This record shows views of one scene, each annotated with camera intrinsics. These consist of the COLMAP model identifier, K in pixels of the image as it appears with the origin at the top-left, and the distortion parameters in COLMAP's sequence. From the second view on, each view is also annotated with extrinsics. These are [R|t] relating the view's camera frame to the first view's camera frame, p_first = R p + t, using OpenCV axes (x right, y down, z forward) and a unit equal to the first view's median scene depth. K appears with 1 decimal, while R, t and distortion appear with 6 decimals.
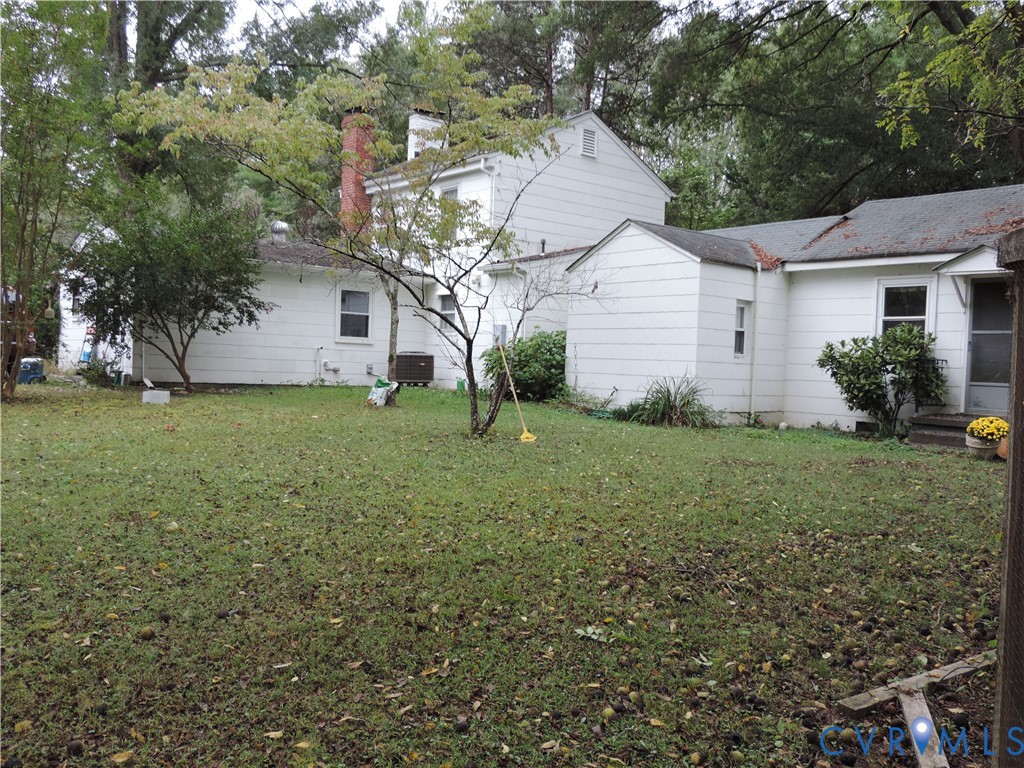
lens RADIAL K [[890.5, 0, 510.7], [0, 890.5, 385.0], [0, 0, 1]] dist [-0.007678, -0.008389]
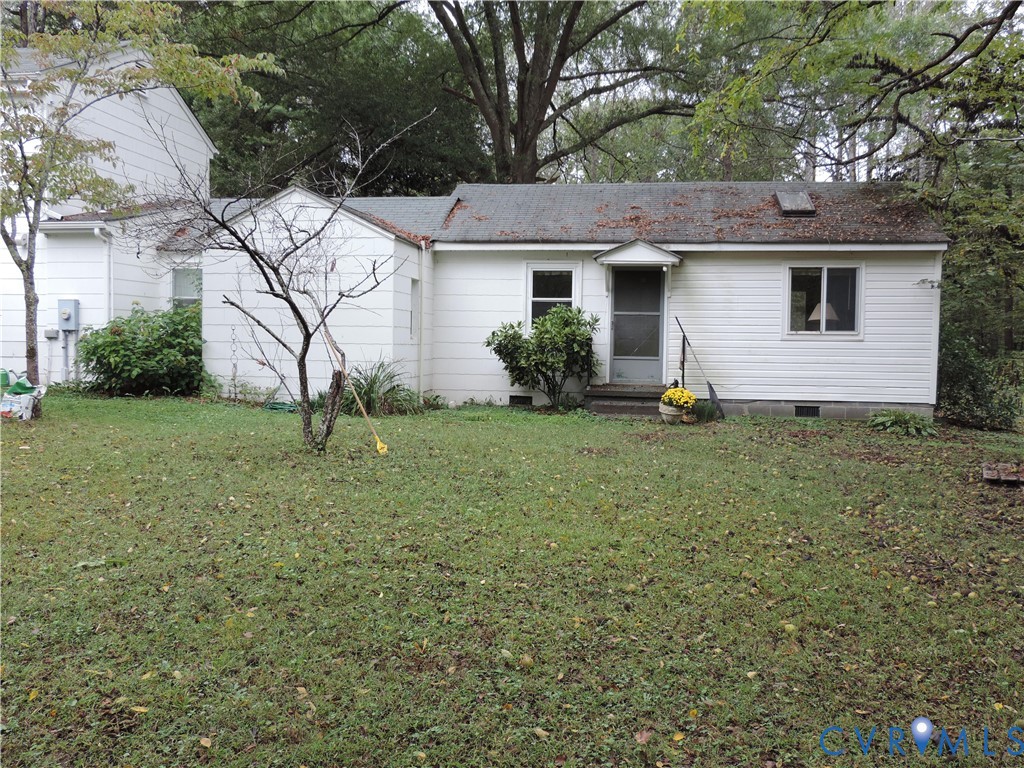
lens RADIAL K [[890.5, 0, 510.2], [0, 890.5, 383.4], [0, 0, 1]] dist [-0.007678, -0.008389]
pose [[0.745693, -0.058742, 0.663695, -0.328418], [0.030669, 0.998076, 0.053880, -0.032320], [-0.665584, -0.019823, 0.746060, 0.210242]]
